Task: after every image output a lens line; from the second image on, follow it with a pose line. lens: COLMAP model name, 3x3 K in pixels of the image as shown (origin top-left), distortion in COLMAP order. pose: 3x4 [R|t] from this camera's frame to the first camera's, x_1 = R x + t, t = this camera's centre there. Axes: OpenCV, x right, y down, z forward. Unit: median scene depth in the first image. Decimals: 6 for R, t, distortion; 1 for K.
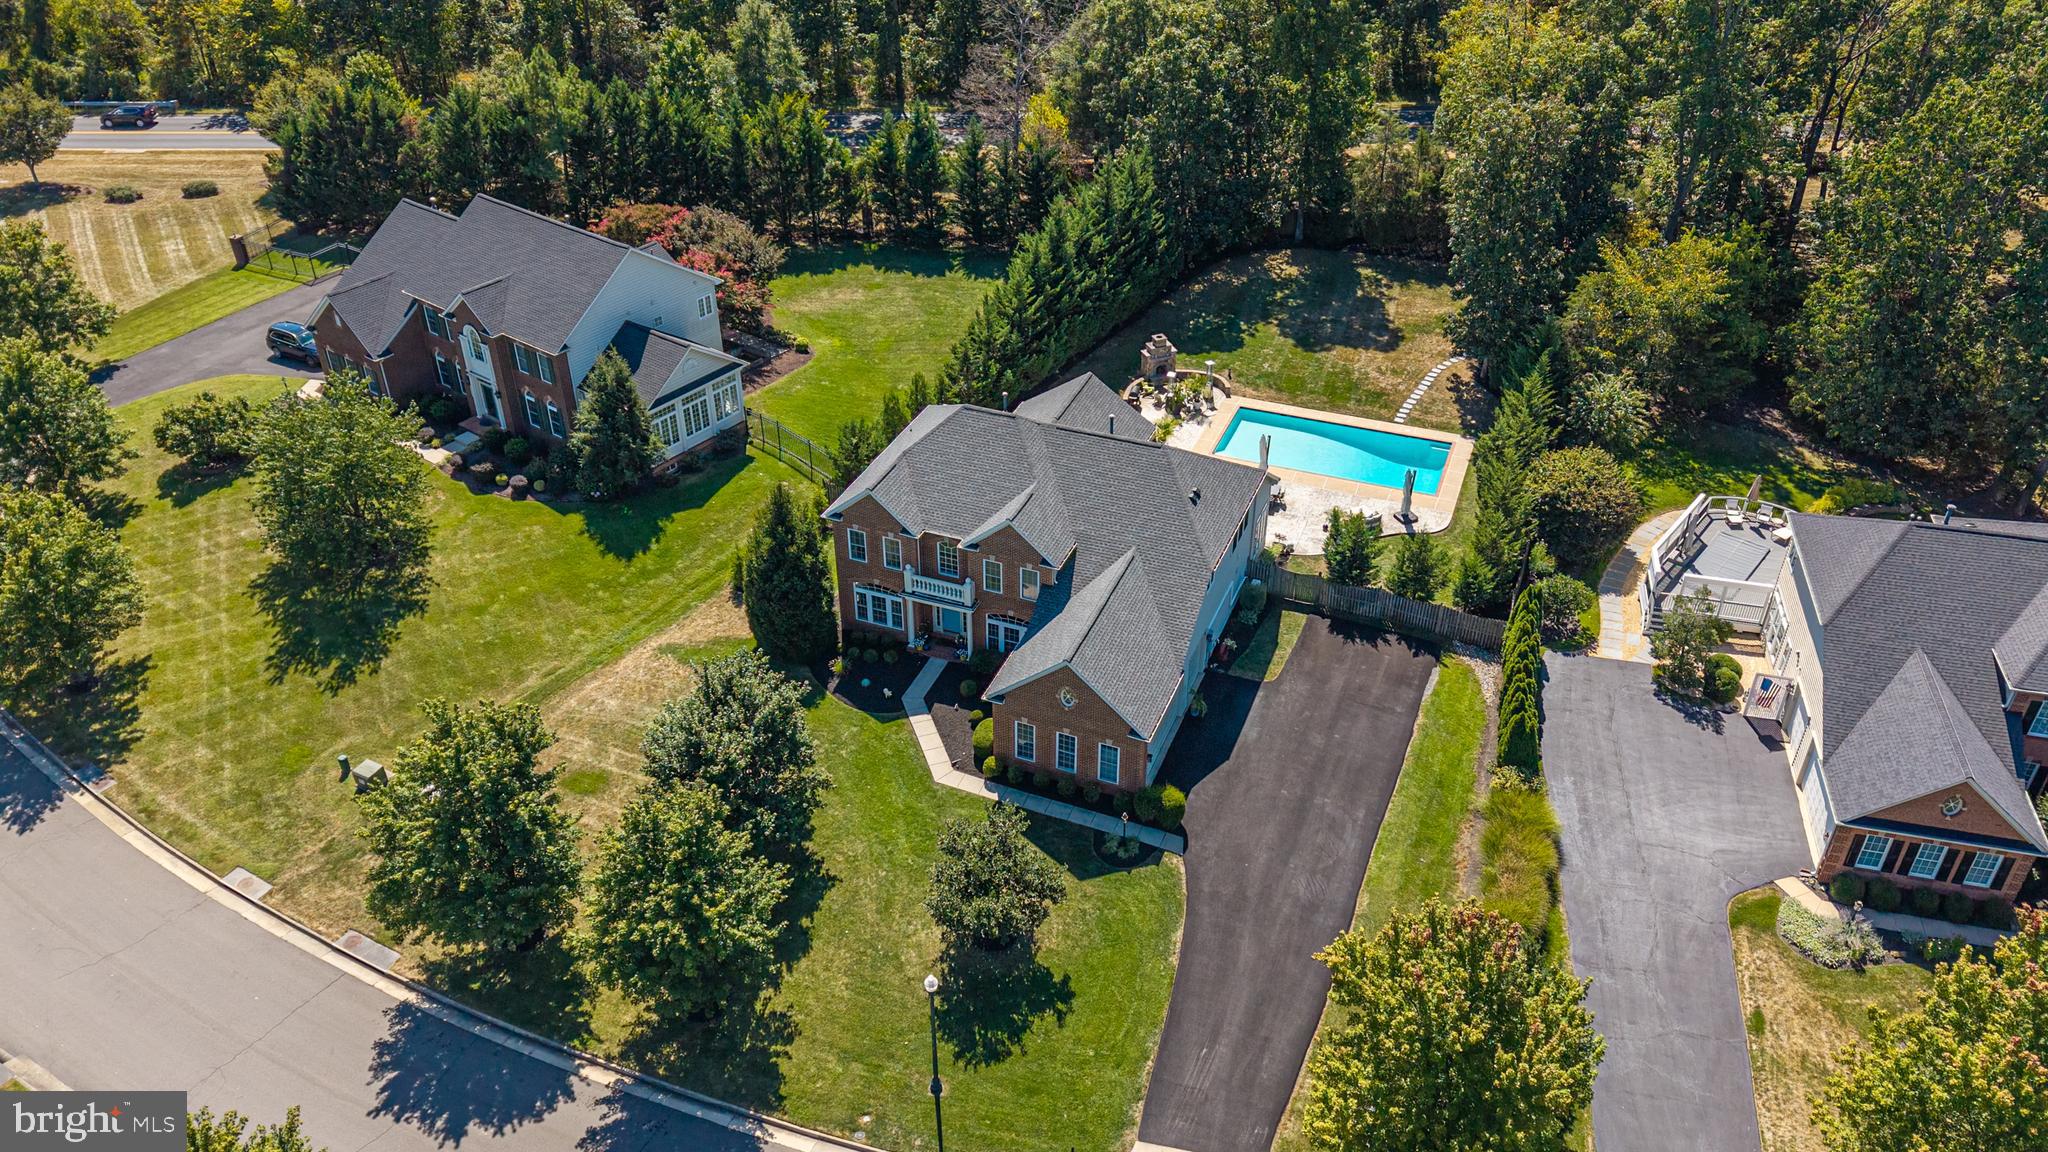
lens RADIAL K [[1446.0, 0, 1056.4], [0, 1446.0, 512.4], [0, 0, 1]] dist [0.070950, -0.135758]
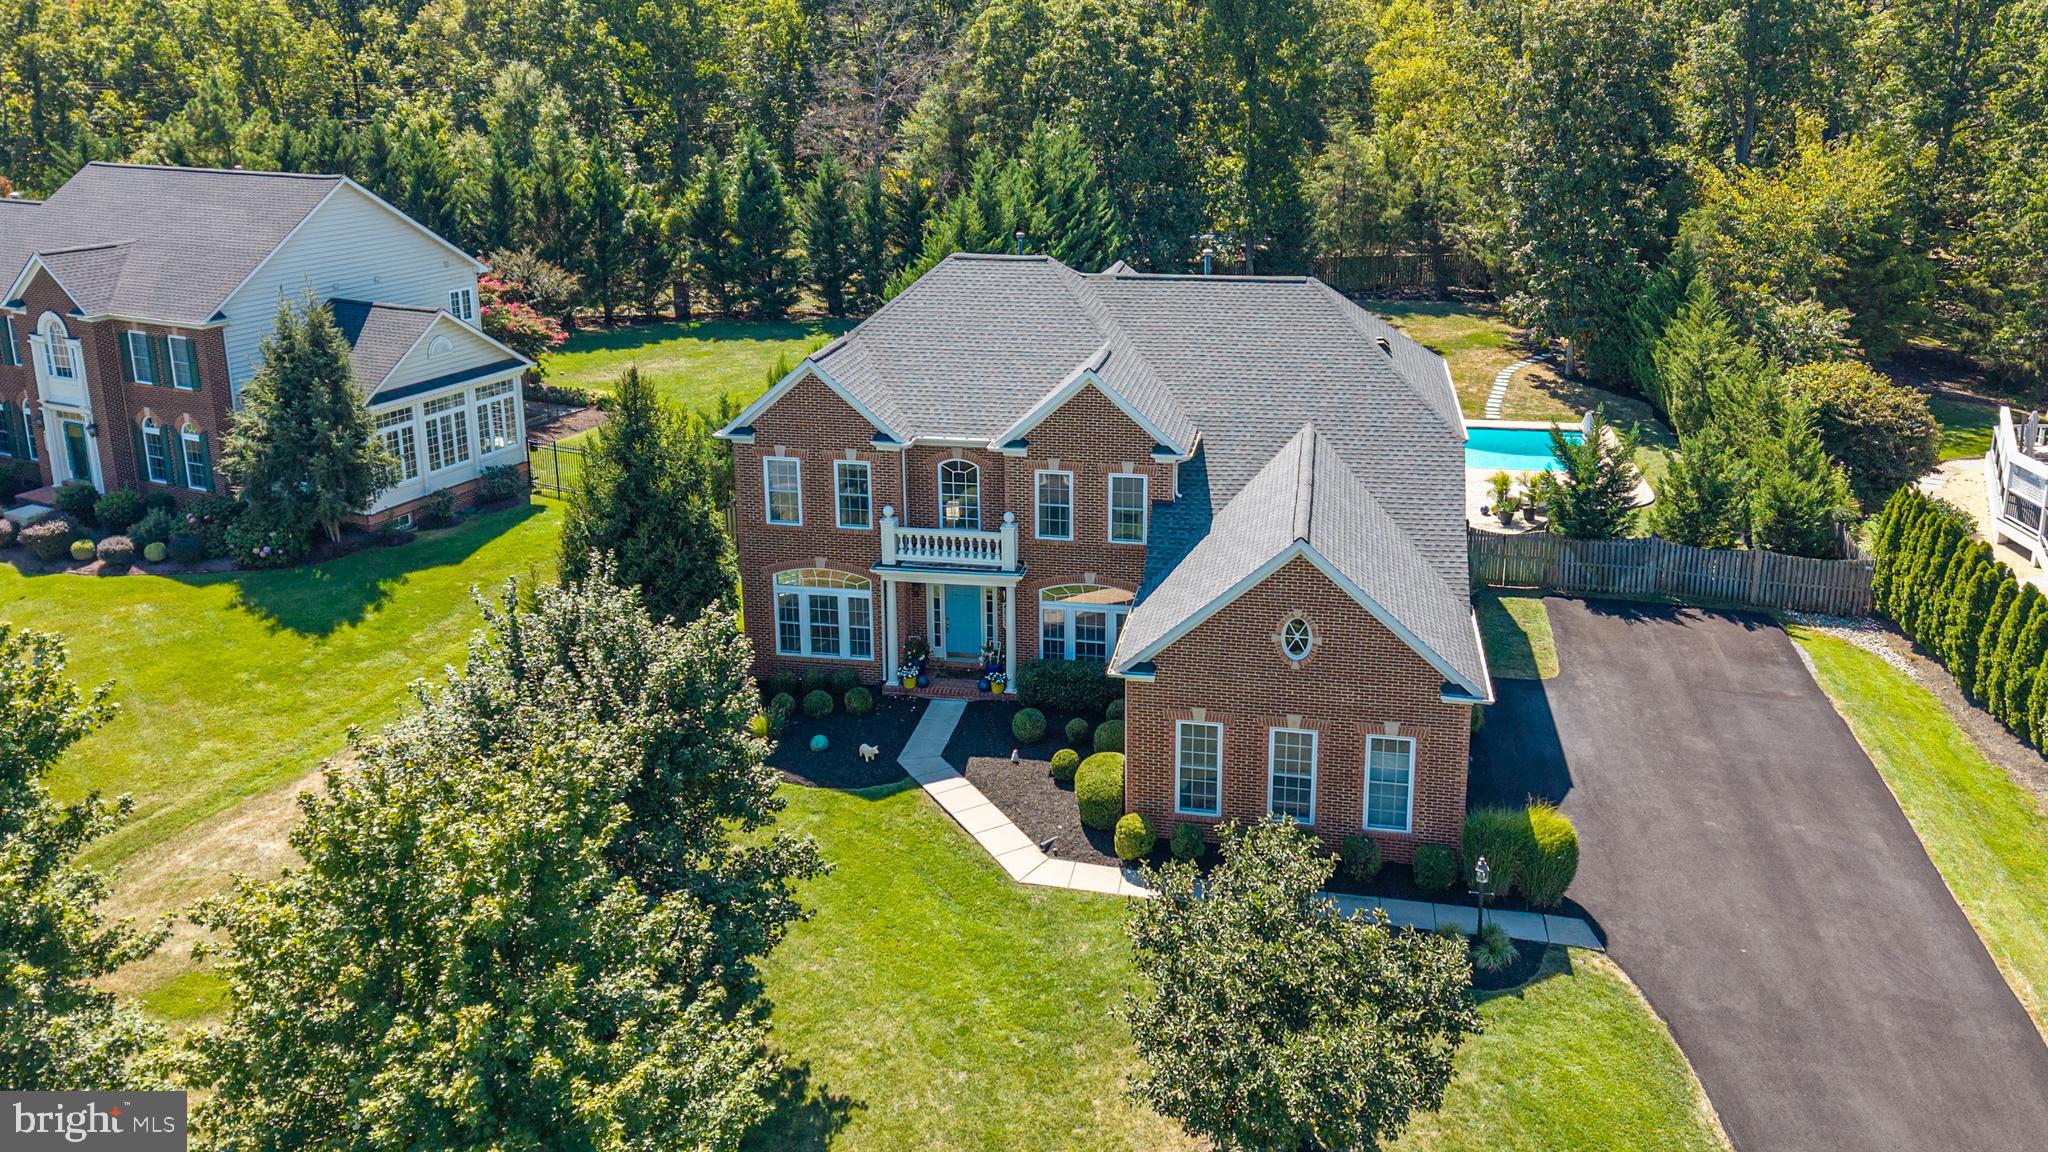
lens RADIAL K [[1507.4, 0, 1068.2], [0, 1507.4, 394.4], [0, 0, 1]] dist [0.004986, 0.003877]
pose [[0.981800, -0.058075, 0.180822, -0.125275], [0.112595, 0.944721, -0.307935, 0.162278], [-0.152944, 0.322690, 0.934066, 0.430503]]
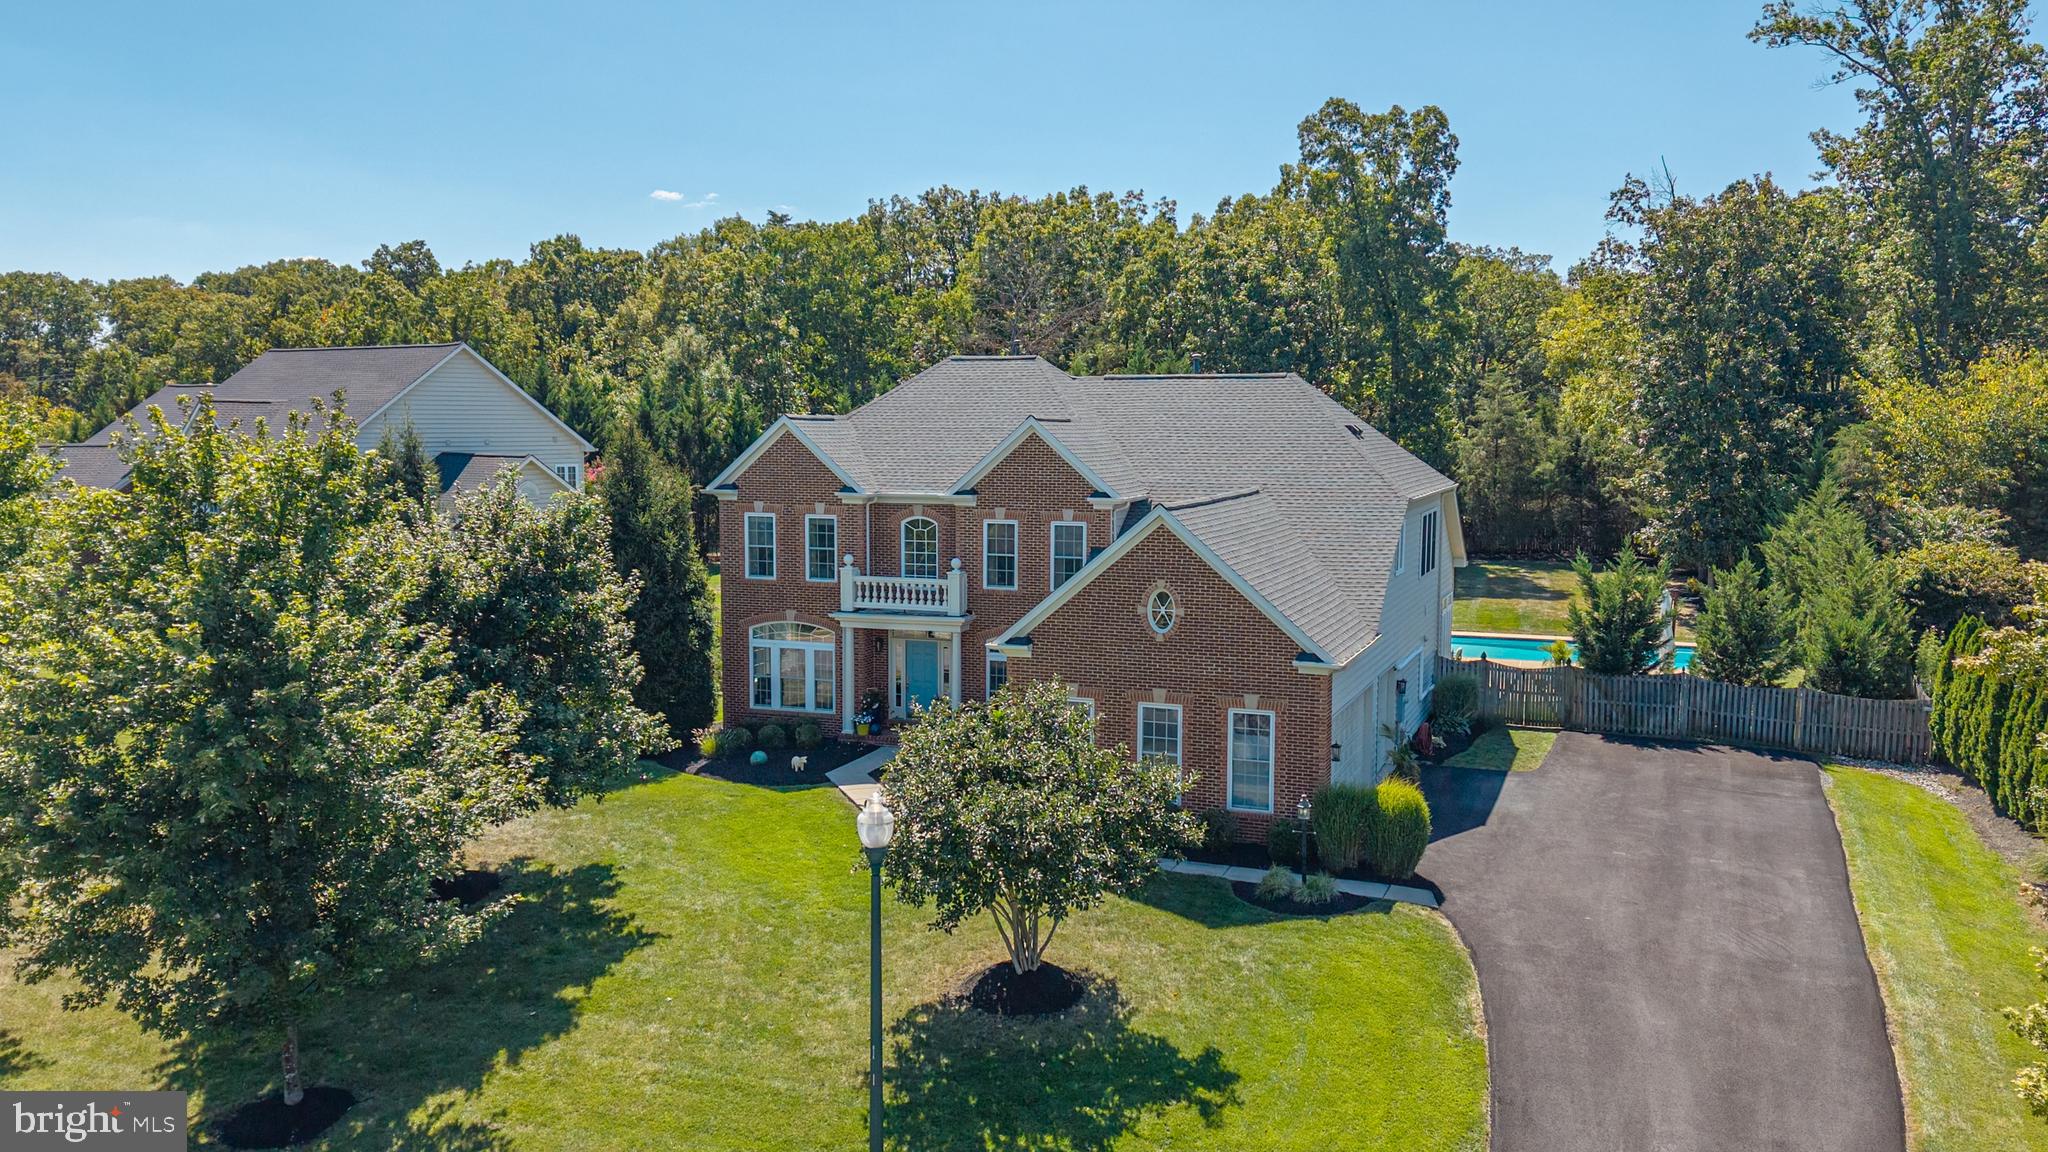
lens RADIAL K [[1615.9, 0, 1018.7], [0, 1615.9, 613.0], [0, 0, 1]] dist [0.070470, -0.126152]
pose [[0.999974, -0.006529, -0.002973, -0.032435], [0.004645, 0.905005, -0.425375, 0.299591], [0.005468, 0.425351, 0.905012, 0.414604]]
